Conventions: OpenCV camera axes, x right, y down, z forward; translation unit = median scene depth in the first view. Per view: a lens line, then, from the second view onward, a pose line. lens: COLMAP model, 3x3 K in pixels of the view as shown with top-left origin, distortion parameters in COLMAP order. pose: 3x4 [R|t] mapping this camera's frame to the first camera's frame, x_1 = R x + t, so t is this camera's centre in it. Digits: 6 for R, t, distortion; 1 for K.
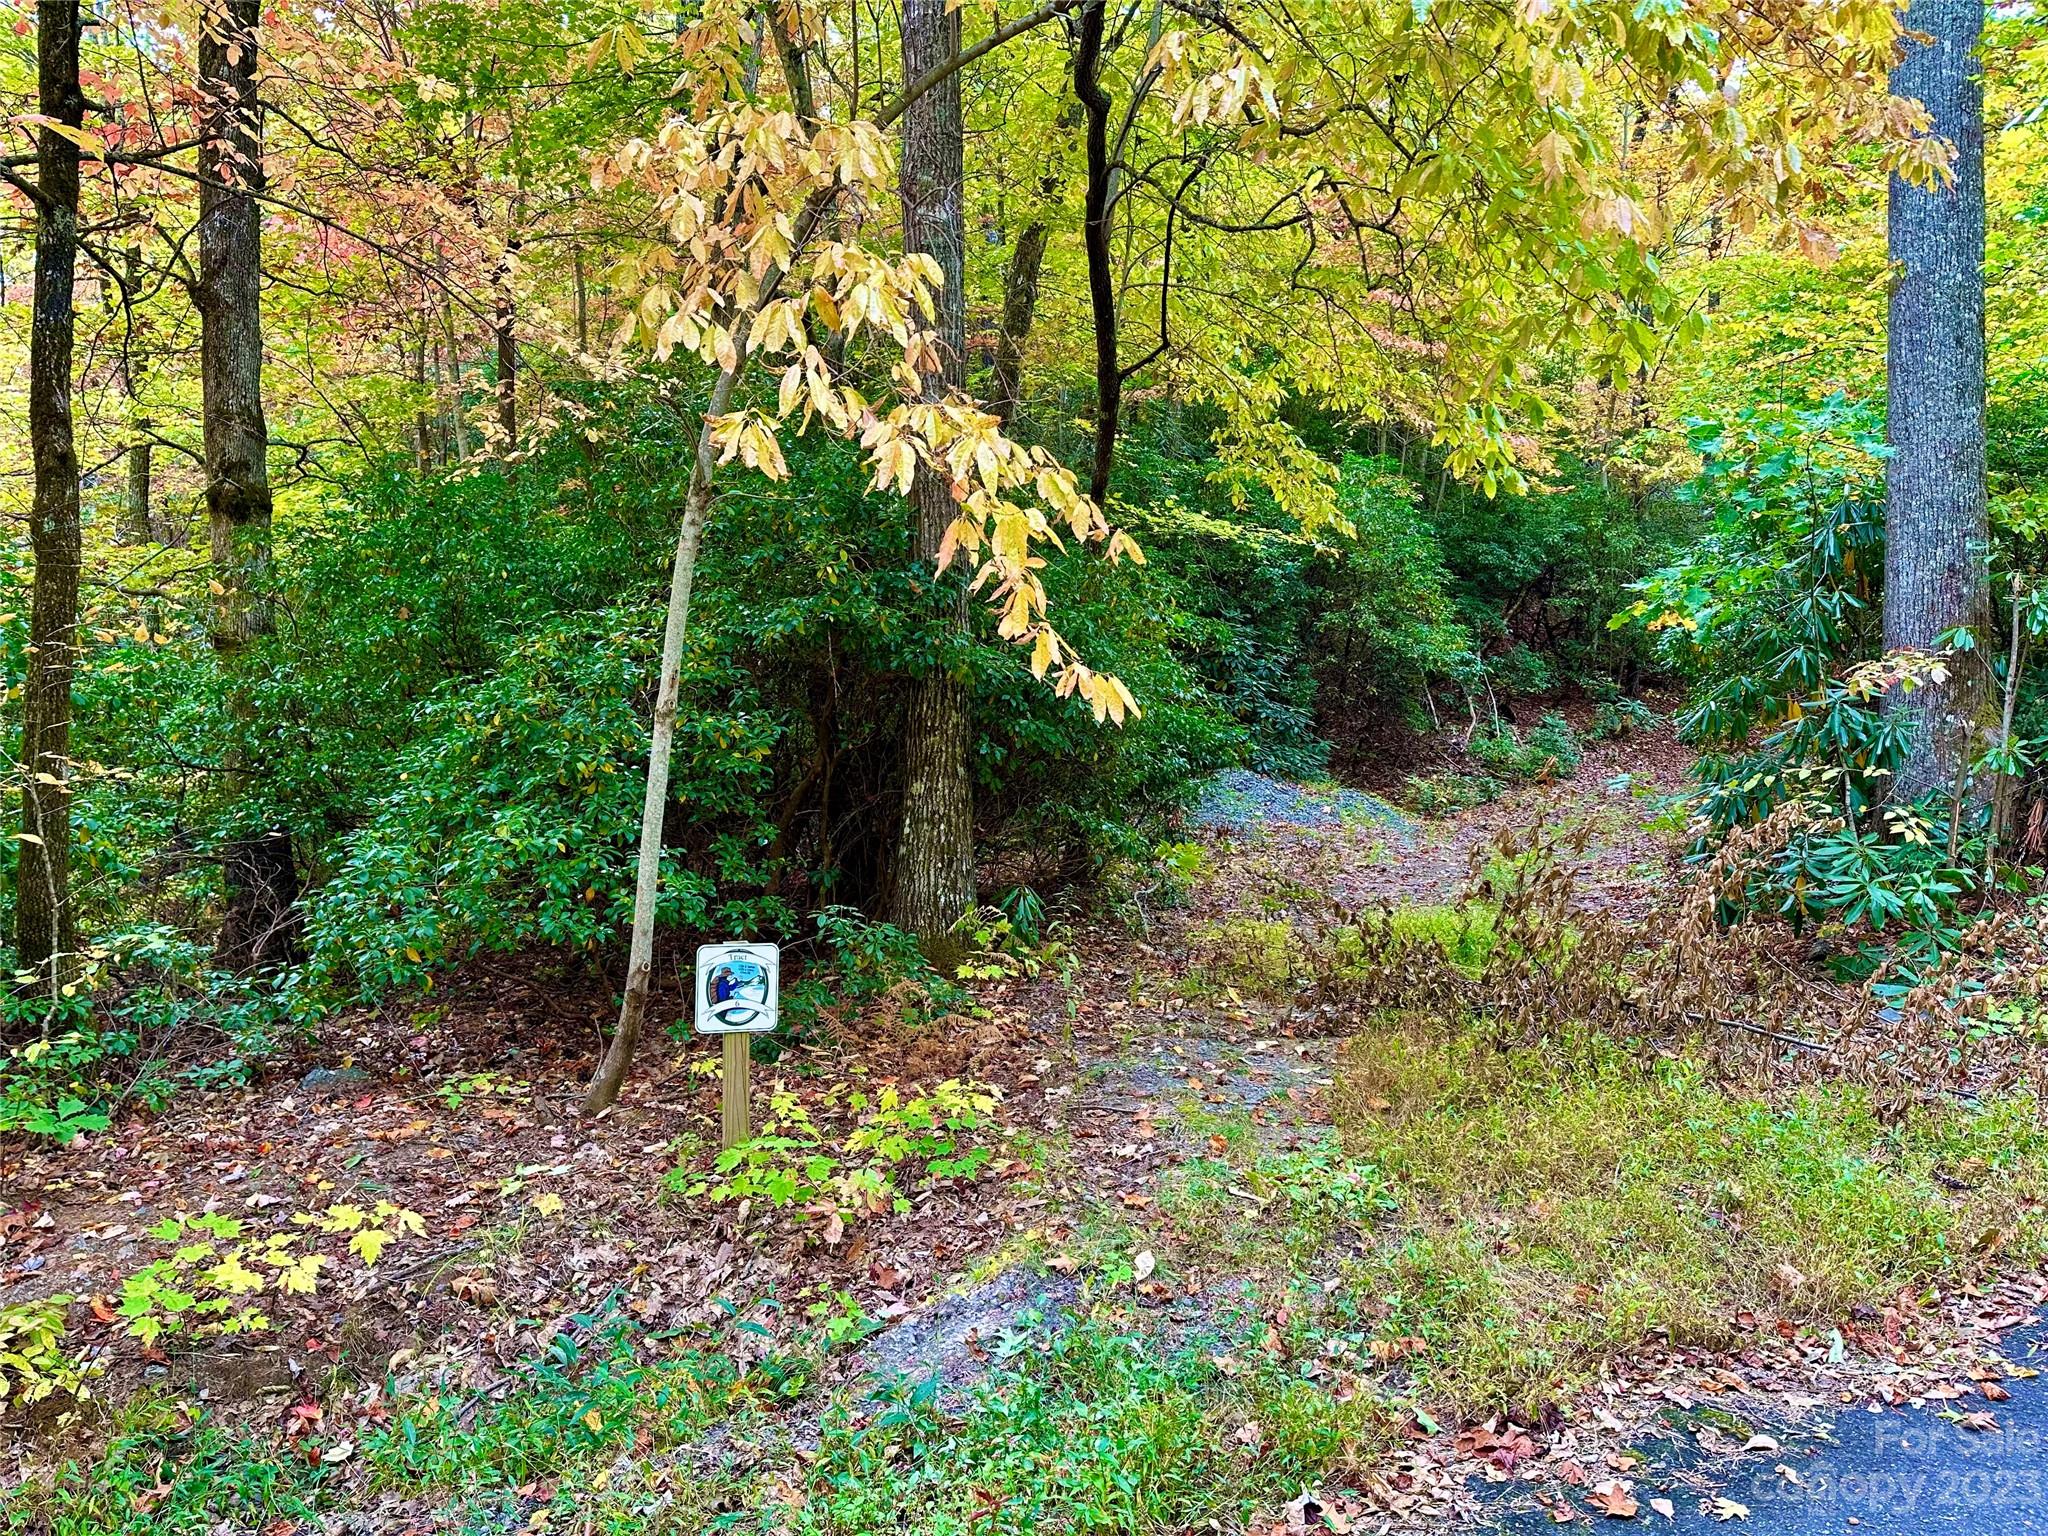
lens RADIAL K [[1387.9, 0, 1001.5], [0, 1387.9, 807.1], [0, 0, 1]] dist [0.140178, -0.182325]
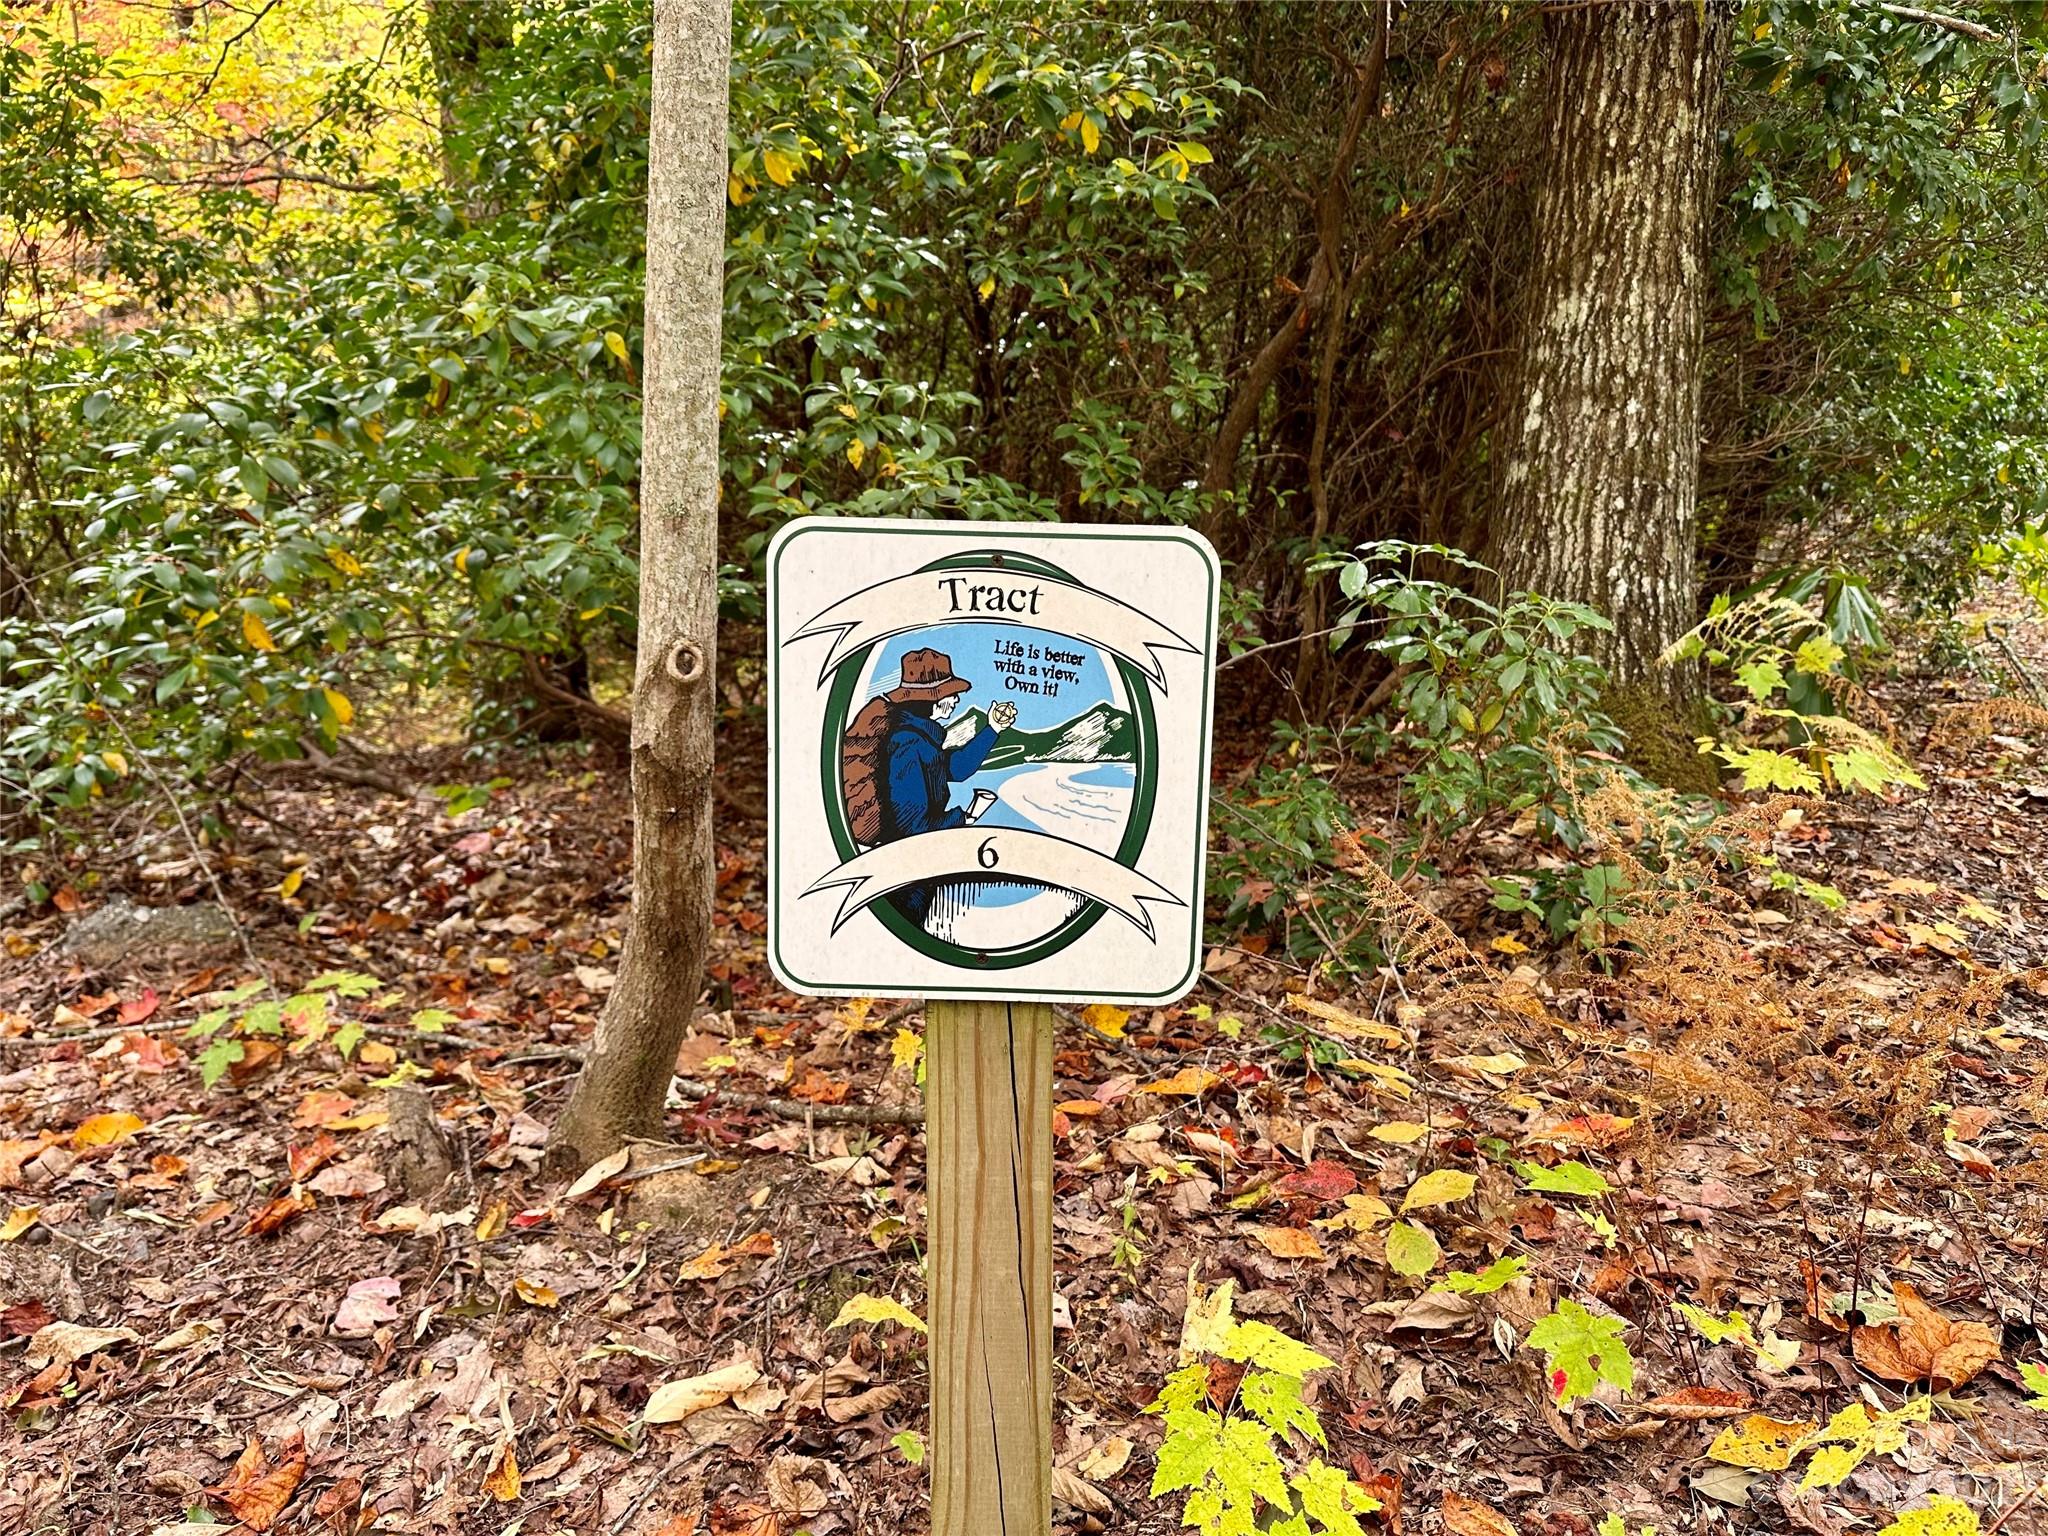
lens RADIAL K [[1437.1, 0, 1031.0], [0, 1437.1, 716.7], [0, 0, 1]] dist [0.021652, -0.004220]
pose [[0.958428, 0.045902, -0.281618, -0.104207], [-0.022360, 0.996023, 0.086249, 0.084658], [0.284457, -0.076366, 0.955642, 0.653771]]
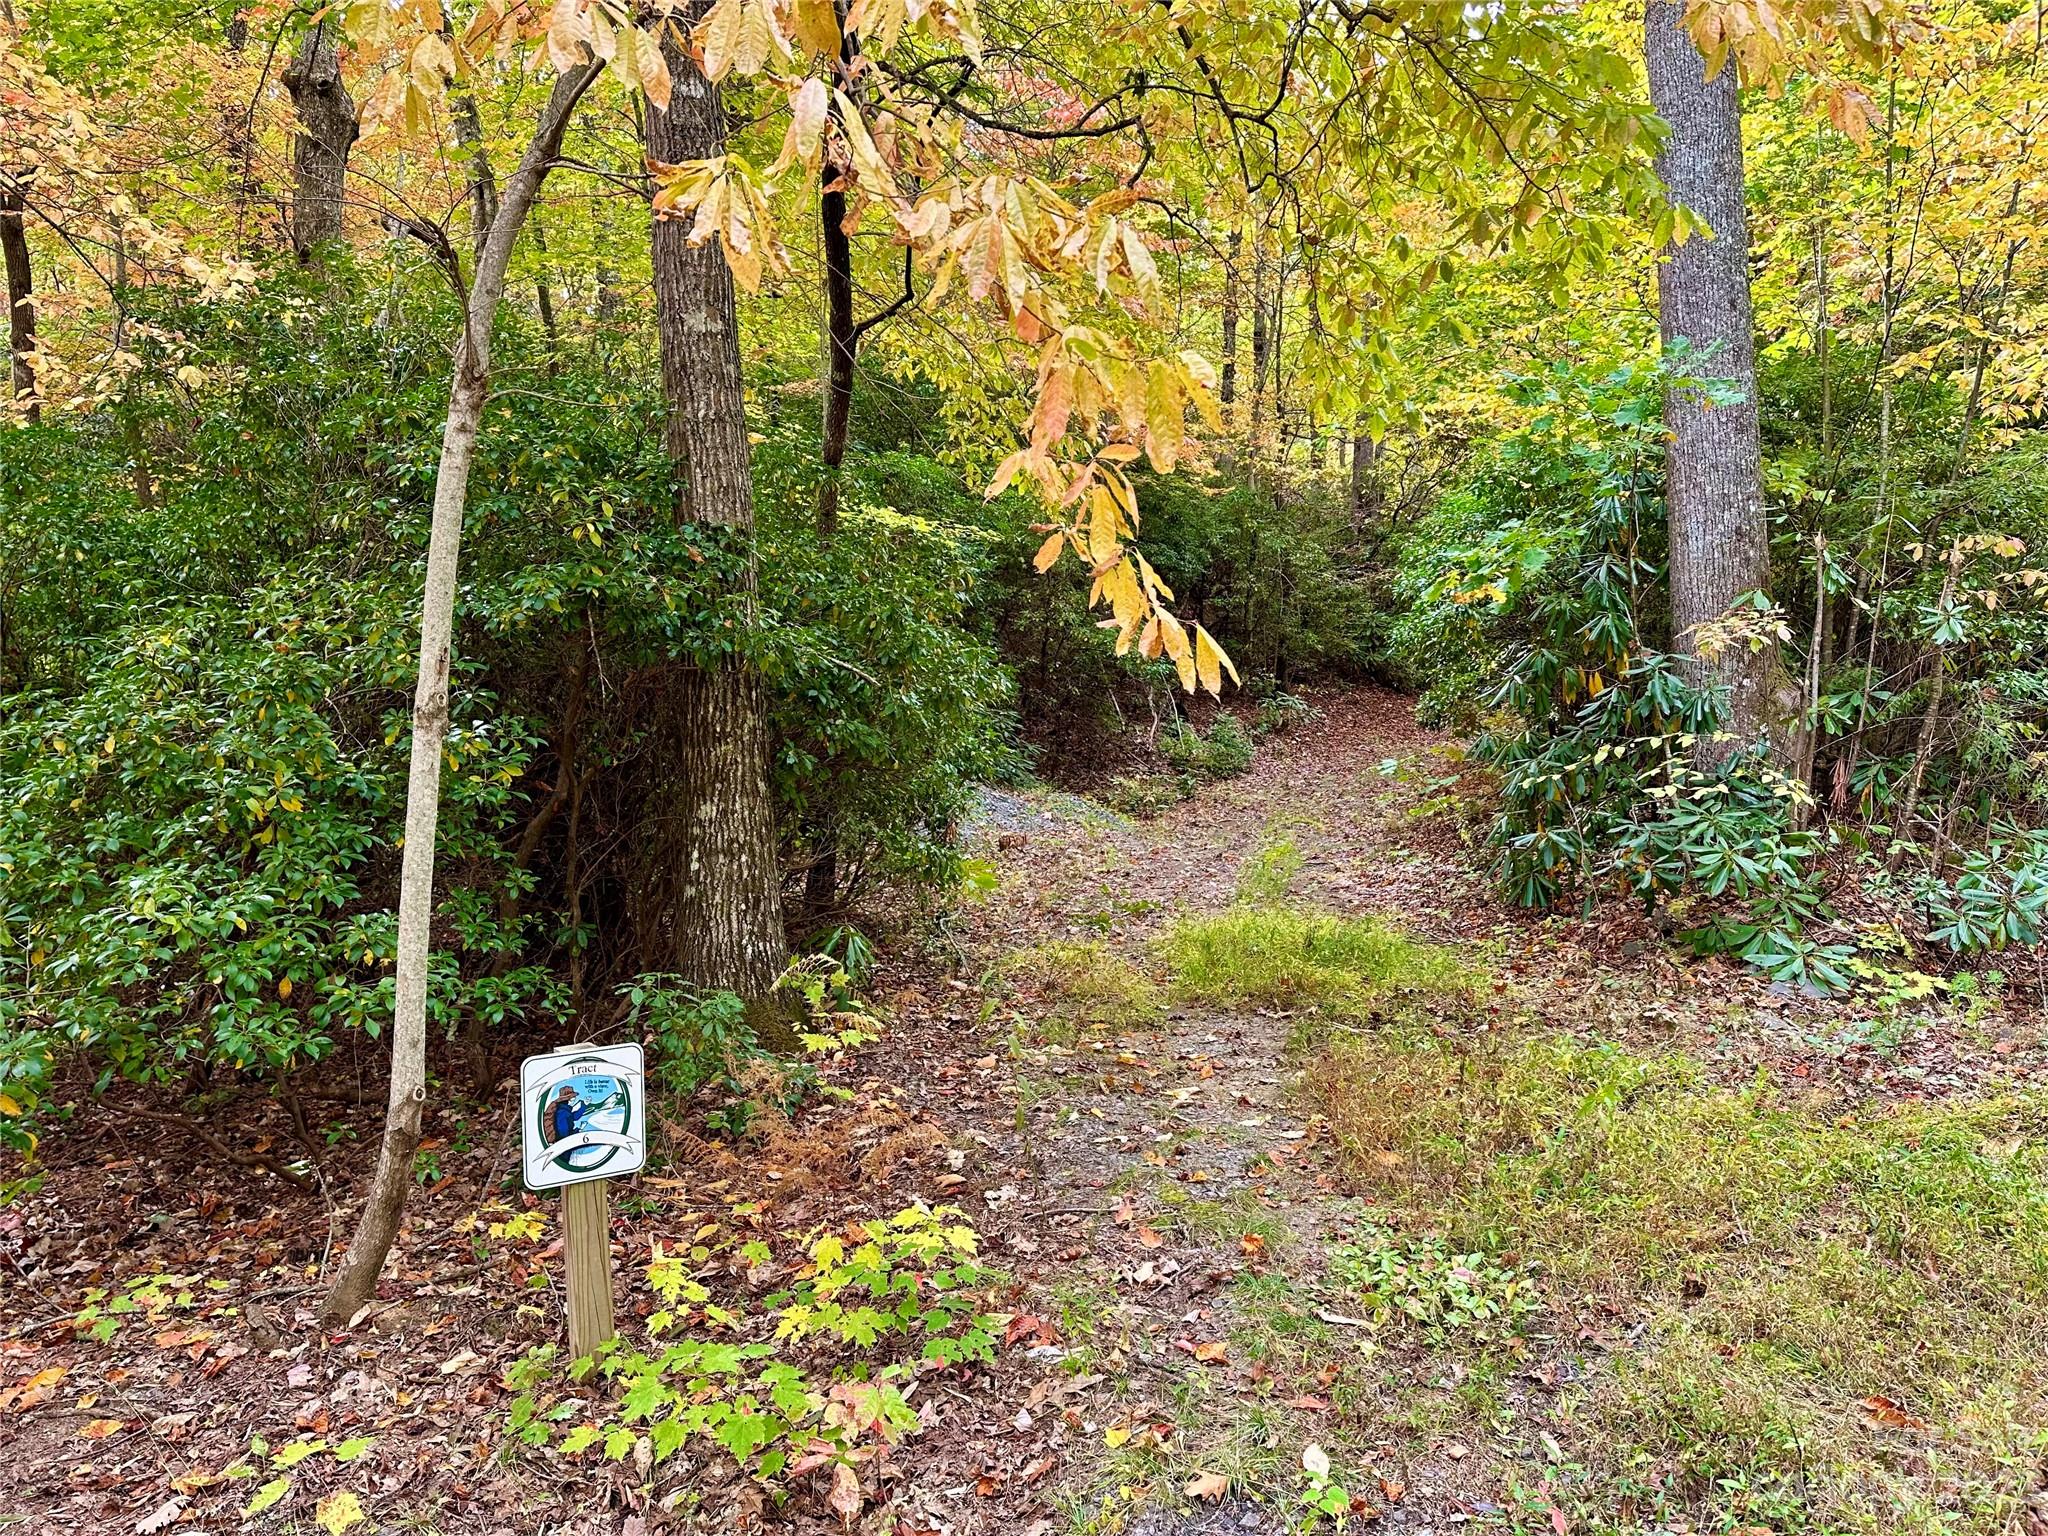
lens RADIAL K [[1412.3, 0, 999.7], [0, 1412.3, 813.0], [0, 0, 1]] dist [0.021856, -0.005697]
pose [[0.962995, -0.058378, 0.263122, -0.133304], [0.060925, 0.998141, -0.001526, -0.001604], [-0.262544, 0.017501, 0.964761, 0.230096]]
